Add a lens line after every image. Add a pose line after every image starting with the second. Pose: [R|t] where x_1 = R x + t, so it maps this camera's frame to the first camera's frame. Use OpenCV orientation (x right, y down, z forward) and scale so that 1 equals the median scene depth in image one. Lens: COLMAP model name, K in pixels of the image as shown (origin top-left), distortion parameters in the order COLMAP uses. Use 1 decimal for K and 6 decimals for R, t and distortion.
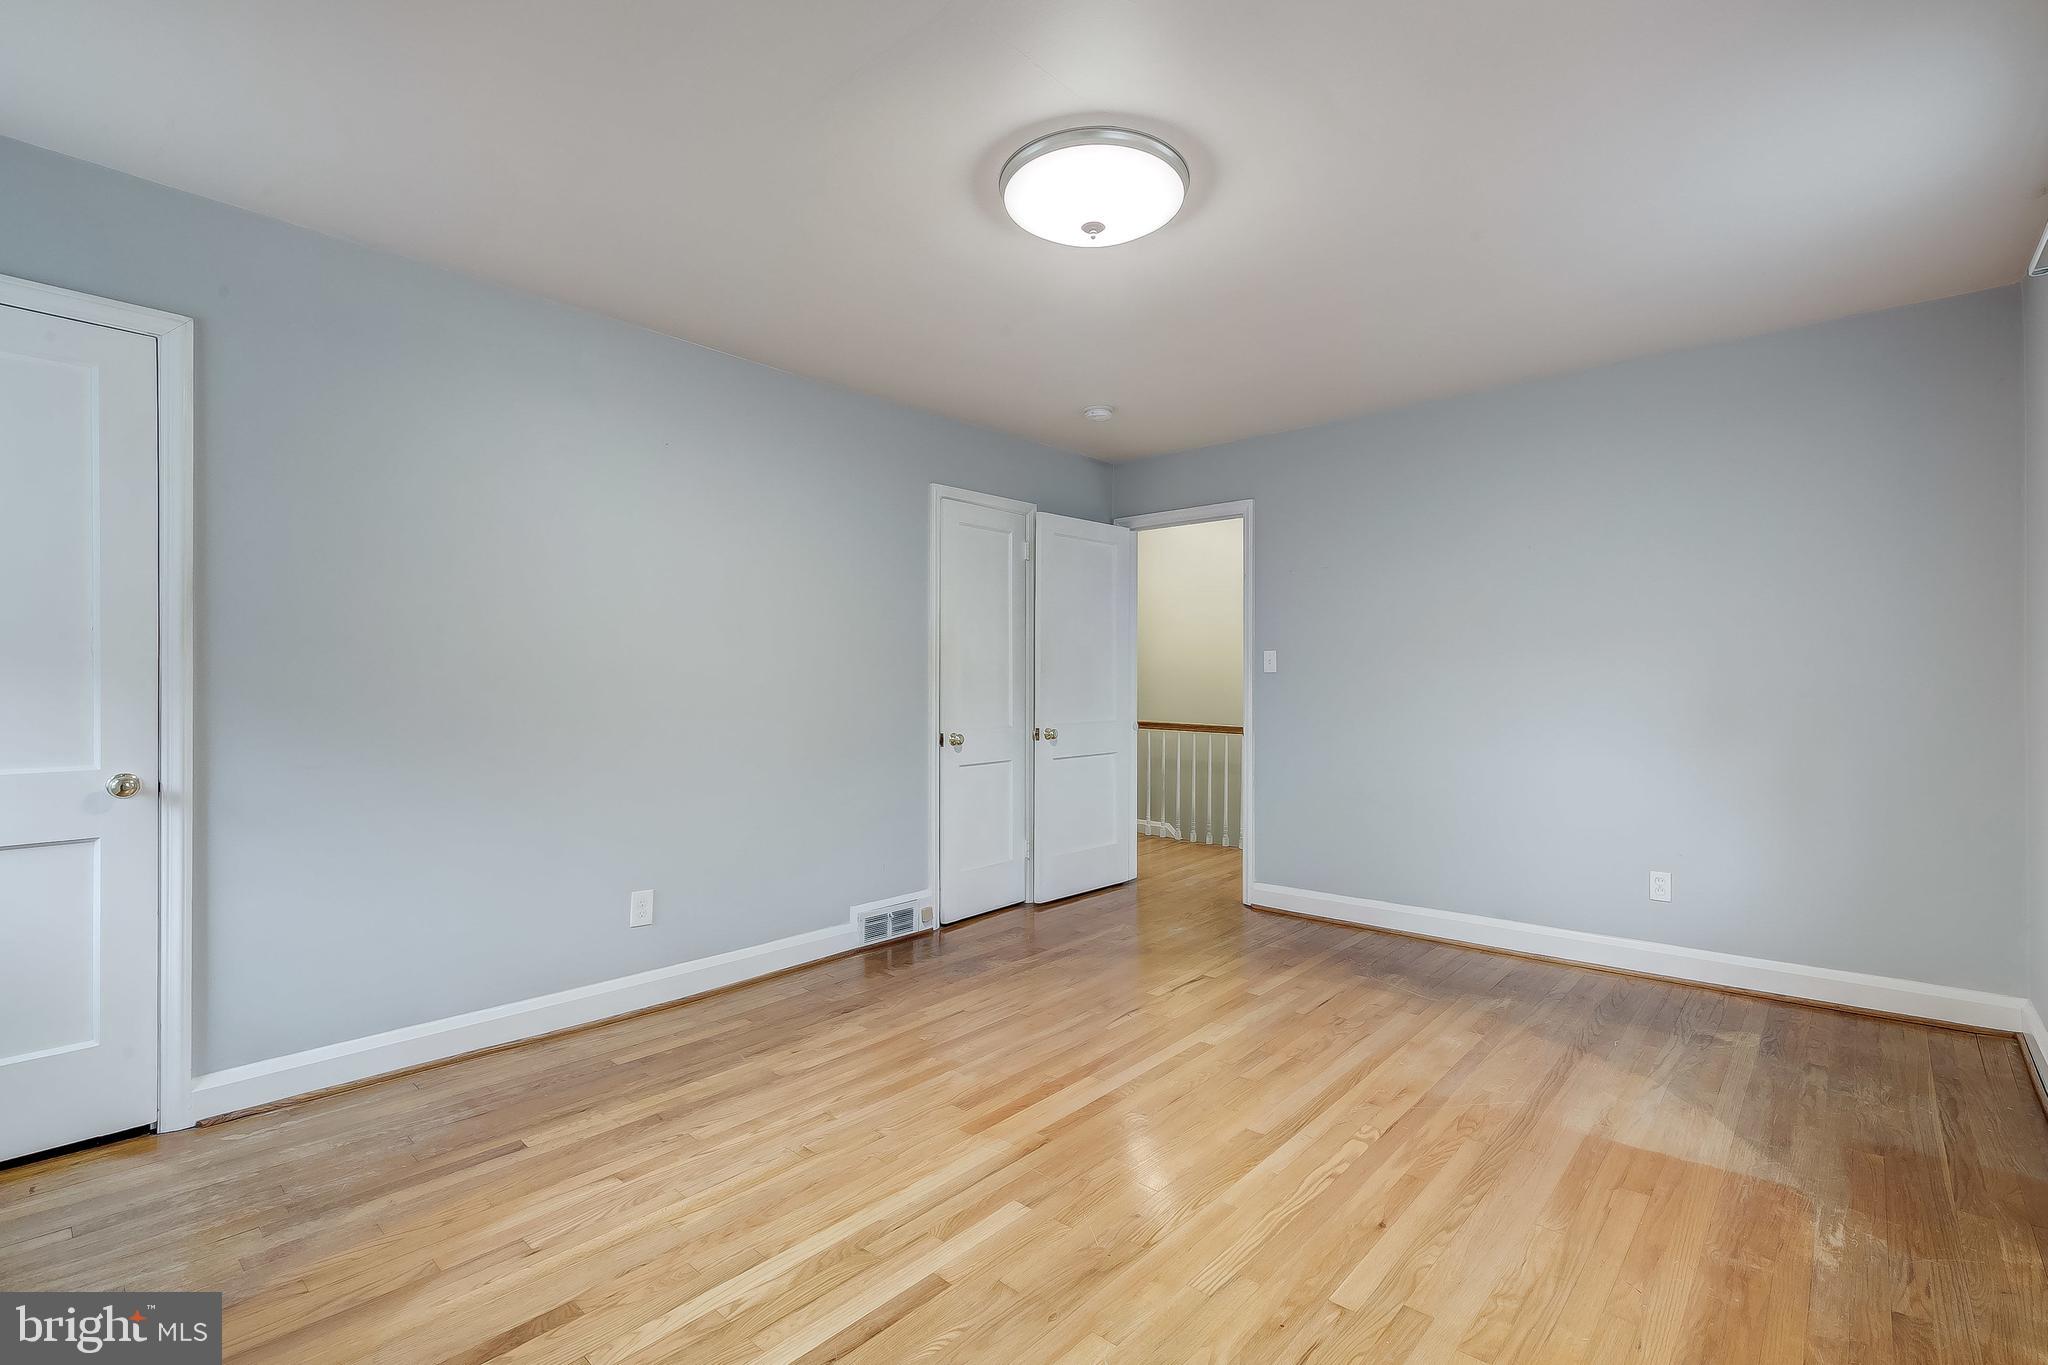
lens RADIAL K [[922.8, 0, 1027.2], [0, 922.8, 668.5], [0, 0, 1]] dist [0.004432, 0.000397]
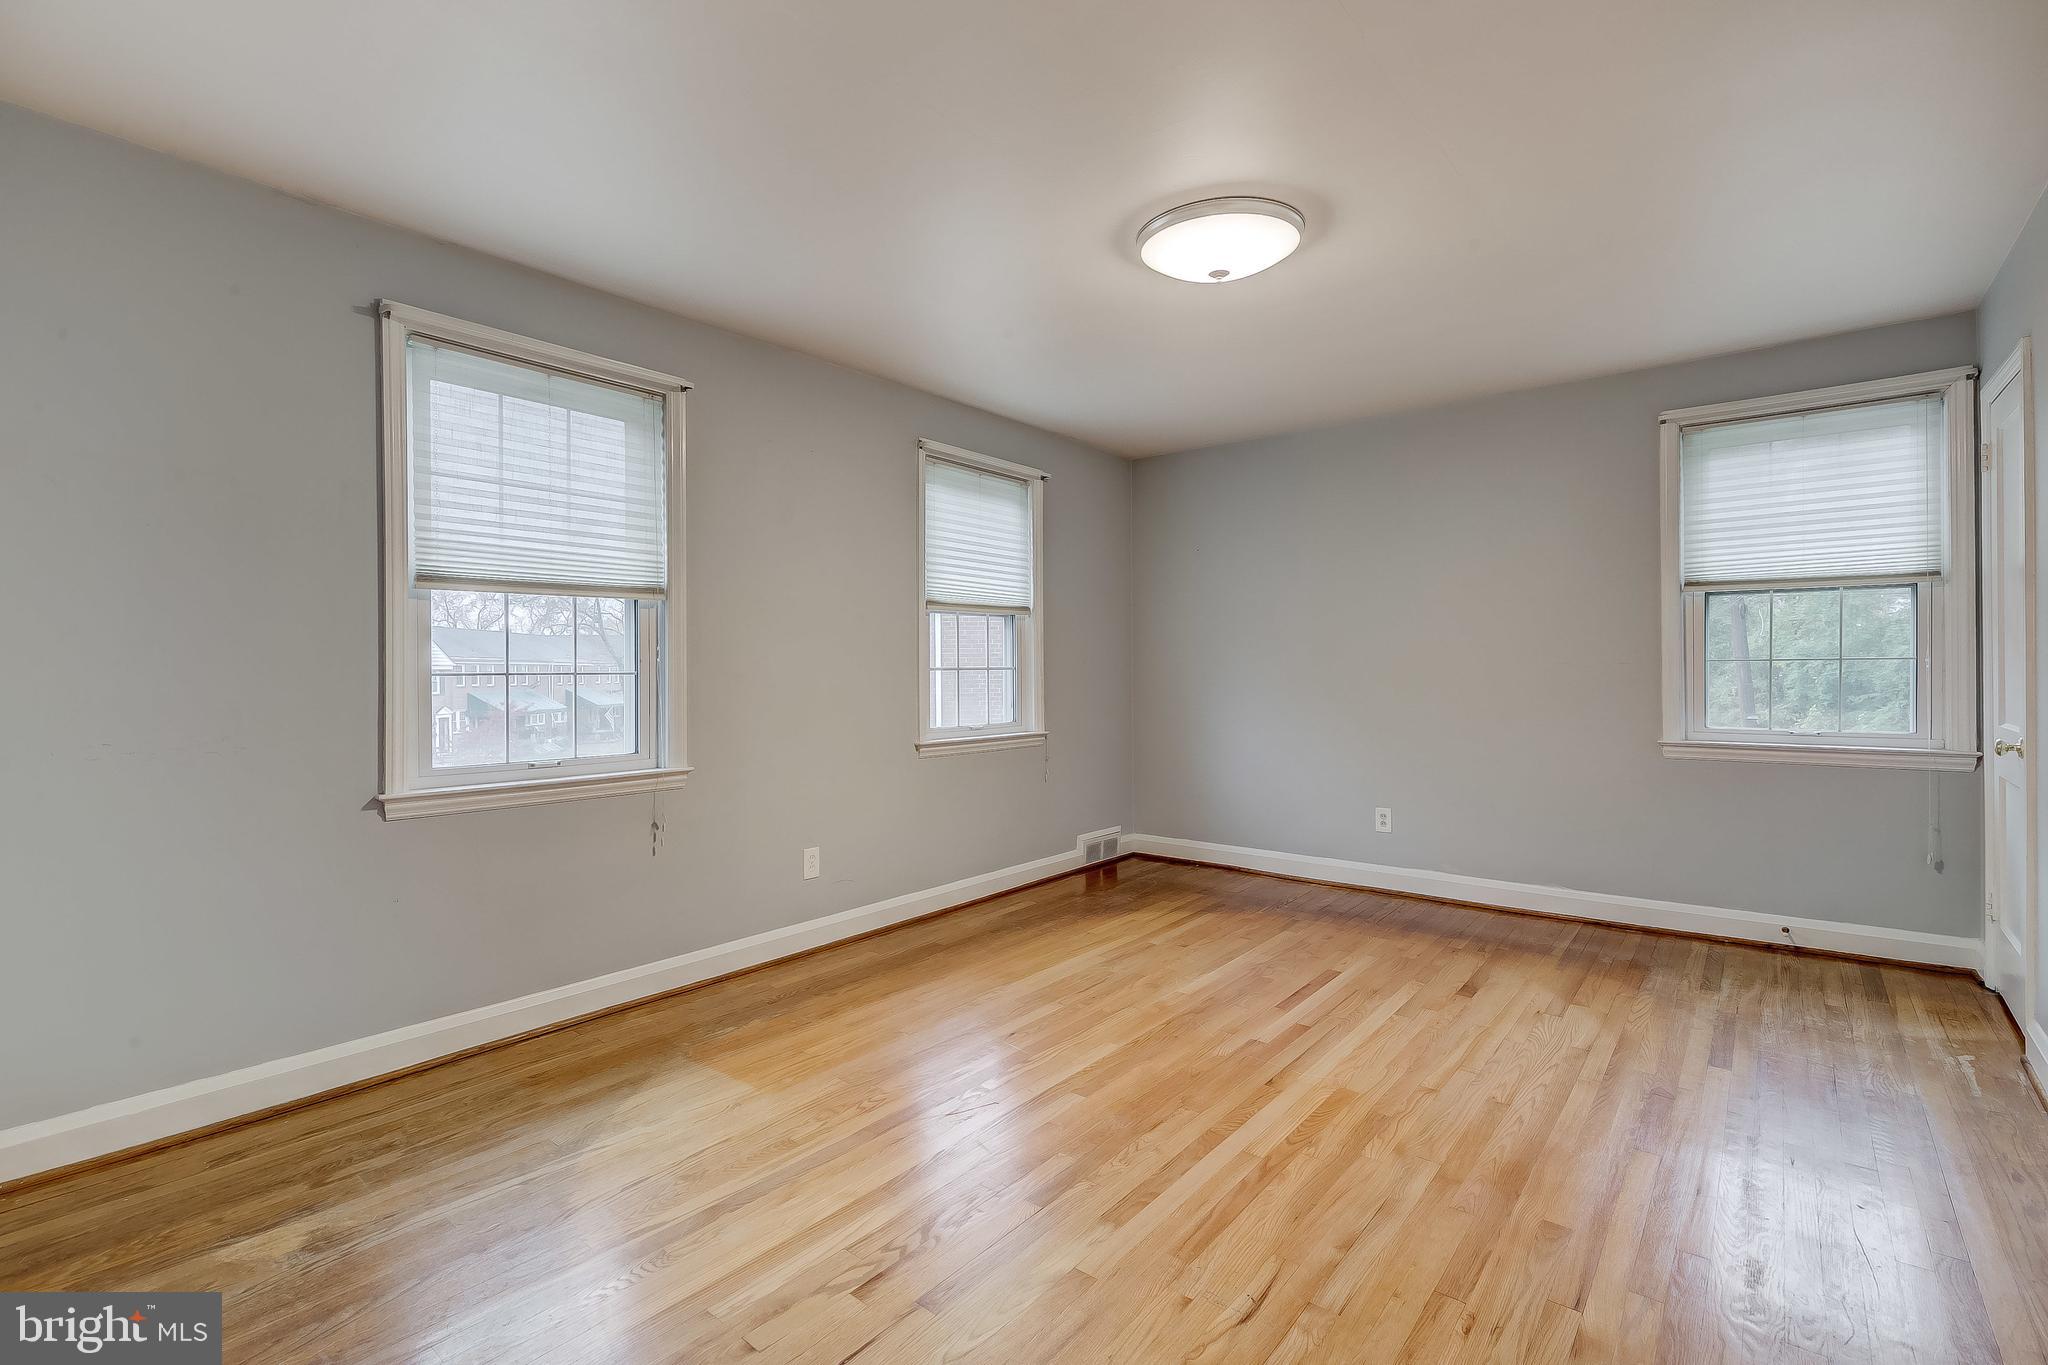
lens RADIAL K [[939.1, 0, 1028.8], [0, 939.1, 680.6], [0, 0, 1]] dist [0.003797, 0.000373]
pose [[-0.998644, 0.008119, -0.051417, 0.370365], [0.007883, 0.999957, 0.004789, 0.023804], [0.051454, 0.004377, -0.998666, 2.158010]]
